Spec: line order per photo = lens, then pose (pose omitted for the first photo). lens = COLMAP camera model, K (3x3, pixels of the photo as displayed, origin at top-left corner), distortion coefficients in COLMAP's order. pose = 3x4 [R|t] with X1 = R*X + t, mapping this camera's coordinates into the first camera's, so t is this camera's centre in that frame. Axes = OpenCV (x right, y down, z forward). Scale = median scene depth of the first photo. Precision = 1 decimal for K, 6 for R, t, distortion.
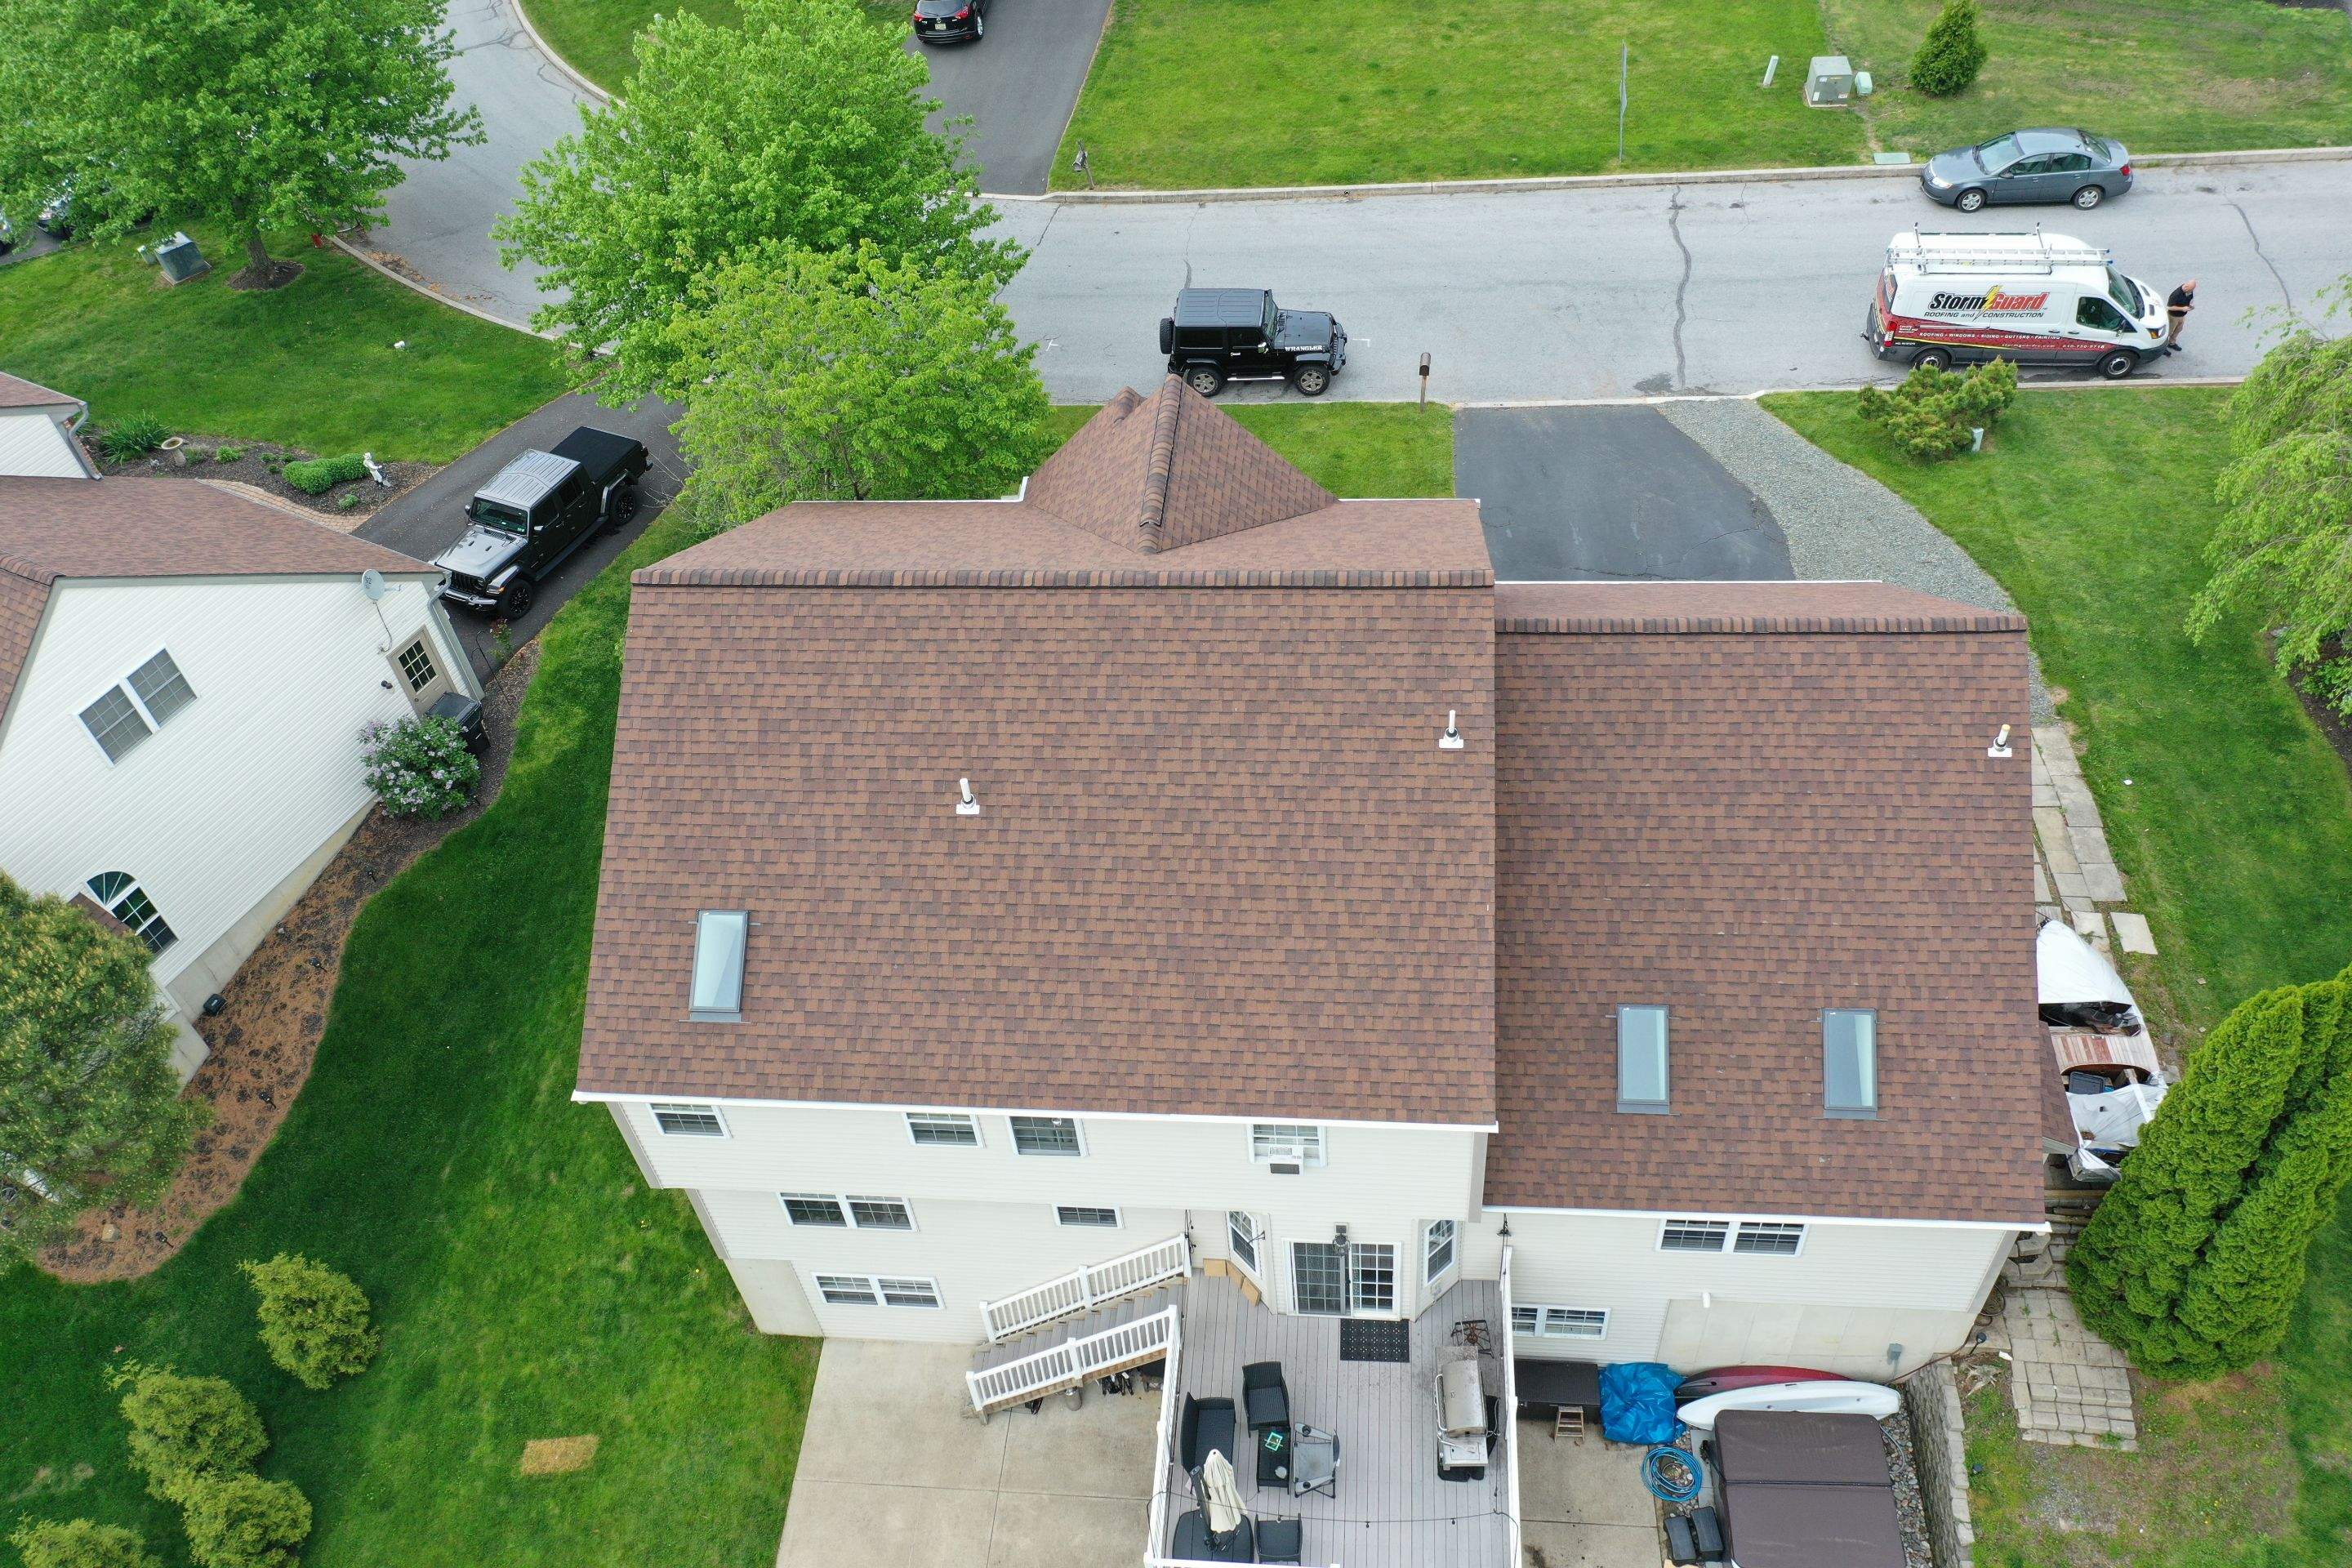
lens RADIAL K [[1848.9, 0, 1173.5], [0, 1848.9, 789.2], [0, 0, 1]] dist [0.015135, -0.001270]
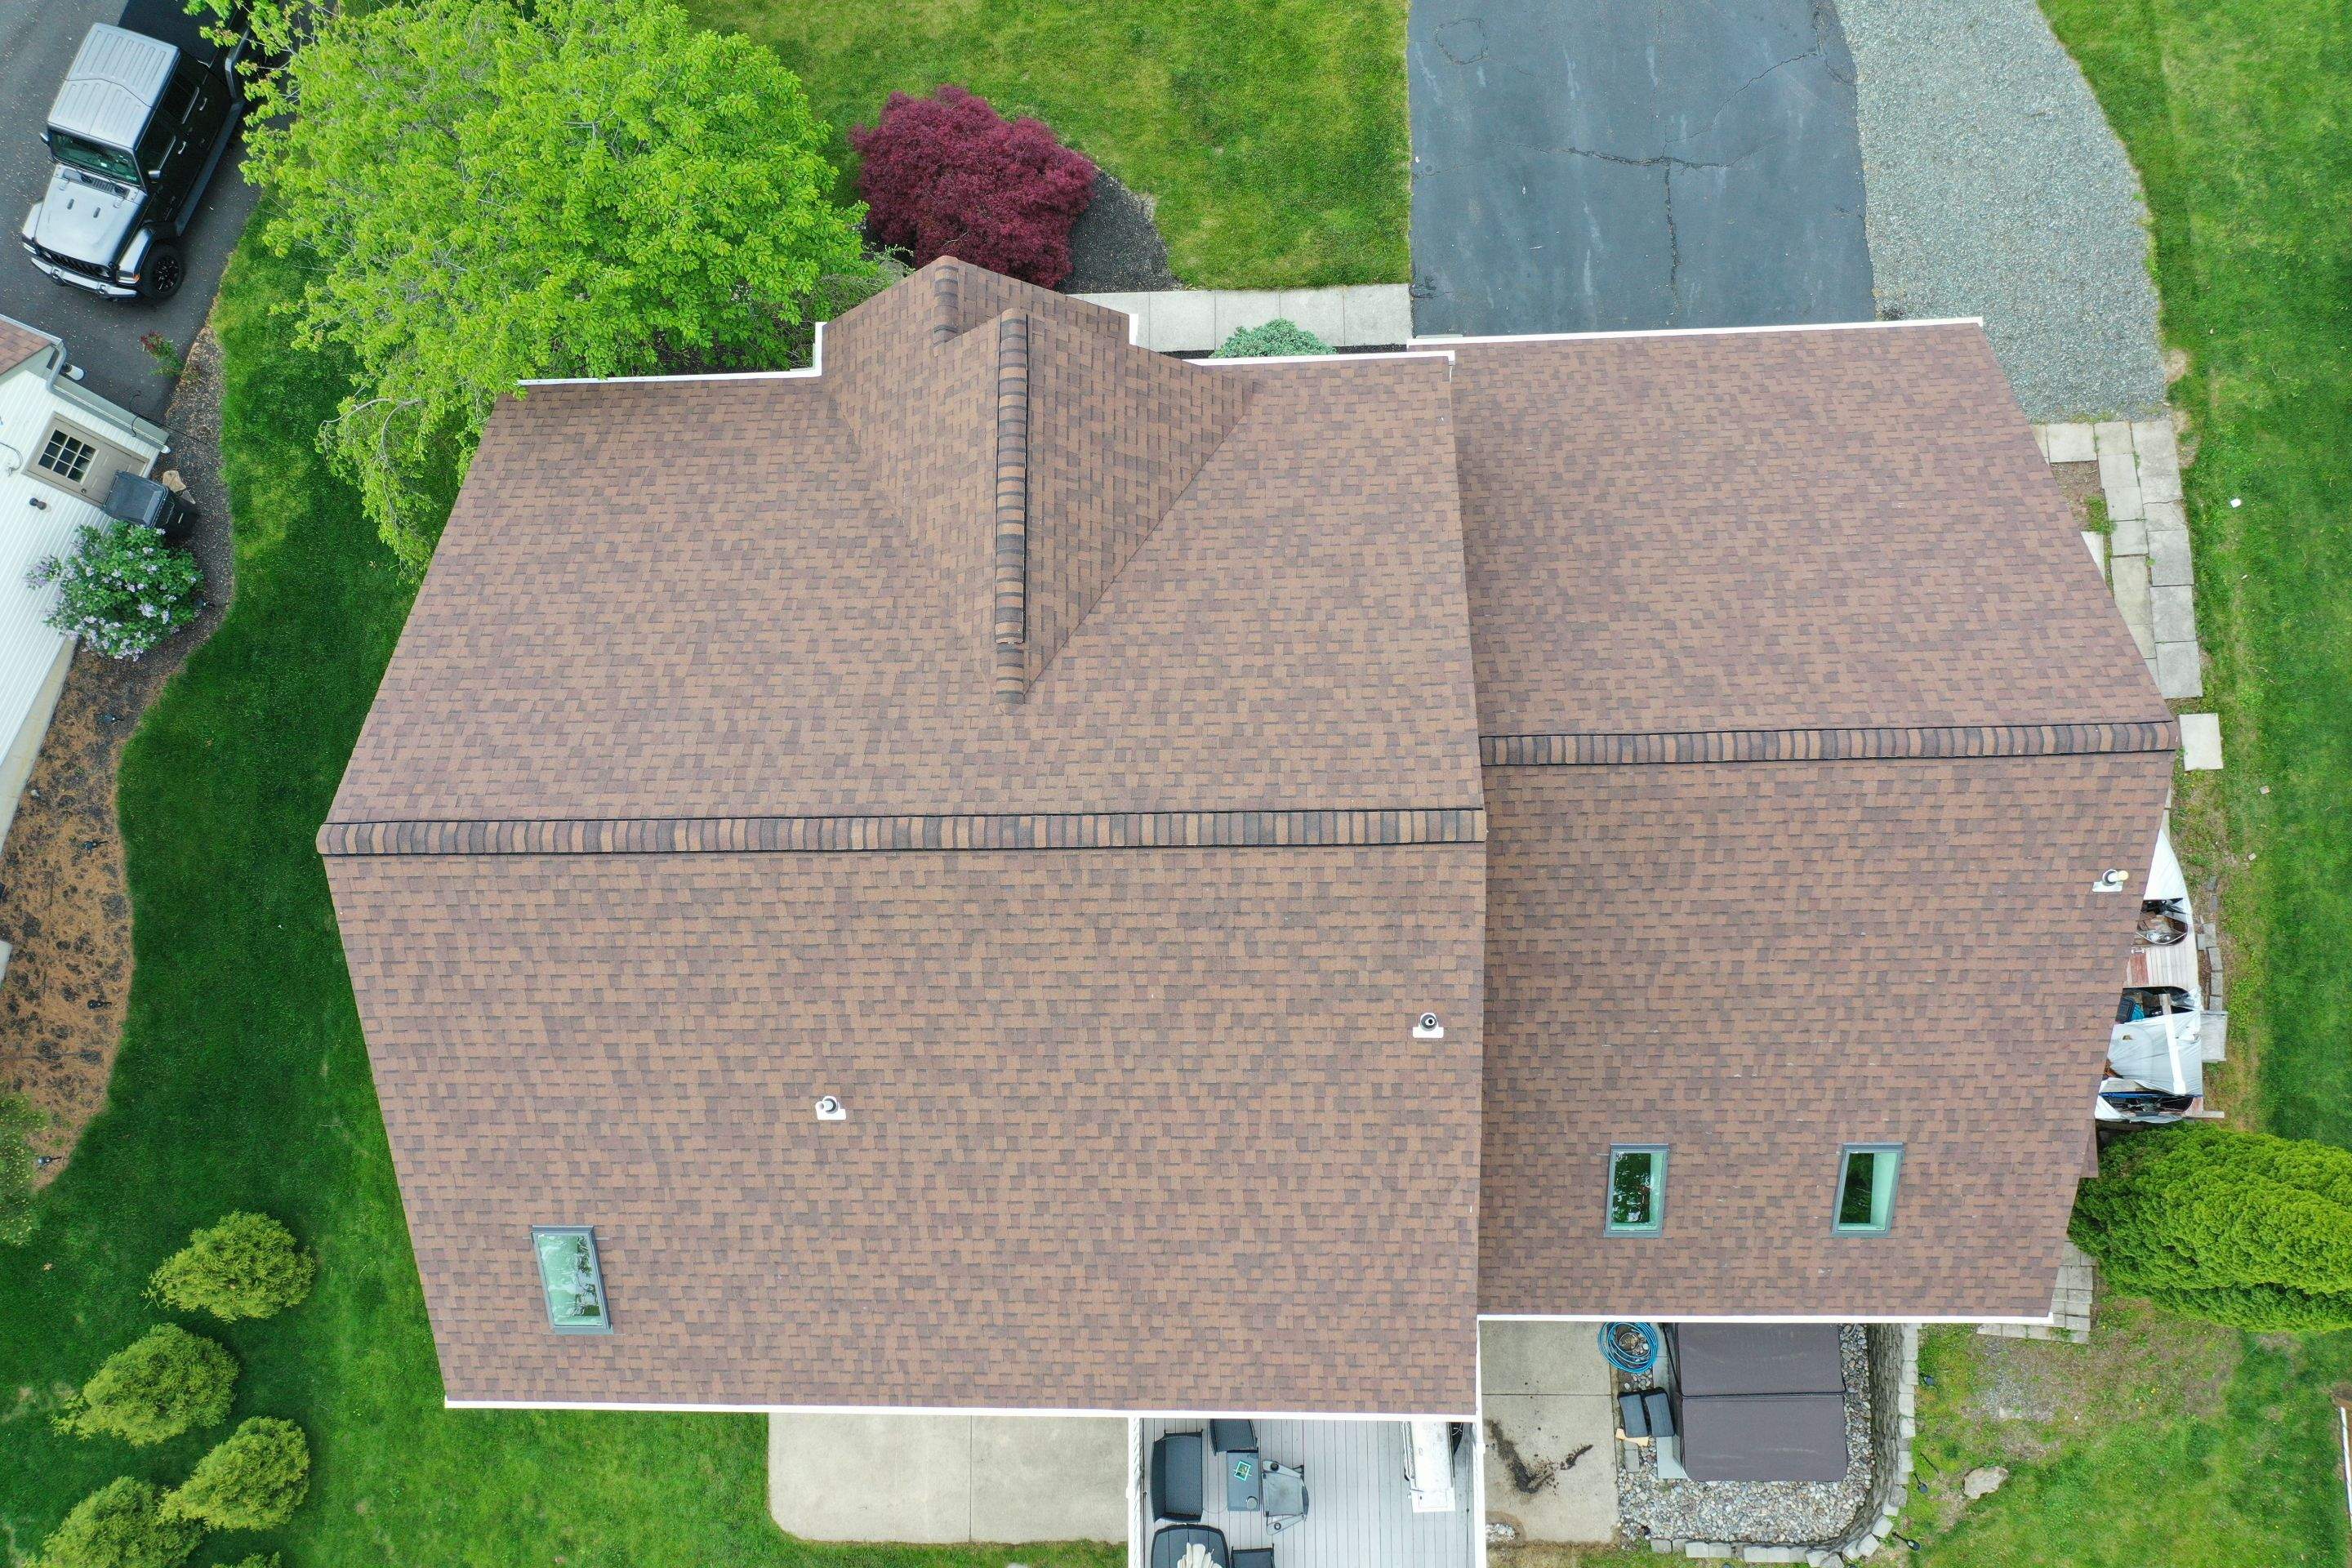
lens RADIAL K [[1846.0, 0, 1171.2], [0, 1846.0, 775.4], [0, 0, 1]] dist [0.007314, 0.007717]
pose [[0.995680, -0.092160, 0.011268, 0.037793], [0.069590, 0.821105, 0.566519, -0.511686], [-0.061463, -0.563287, 0.823972, 0.375984]]
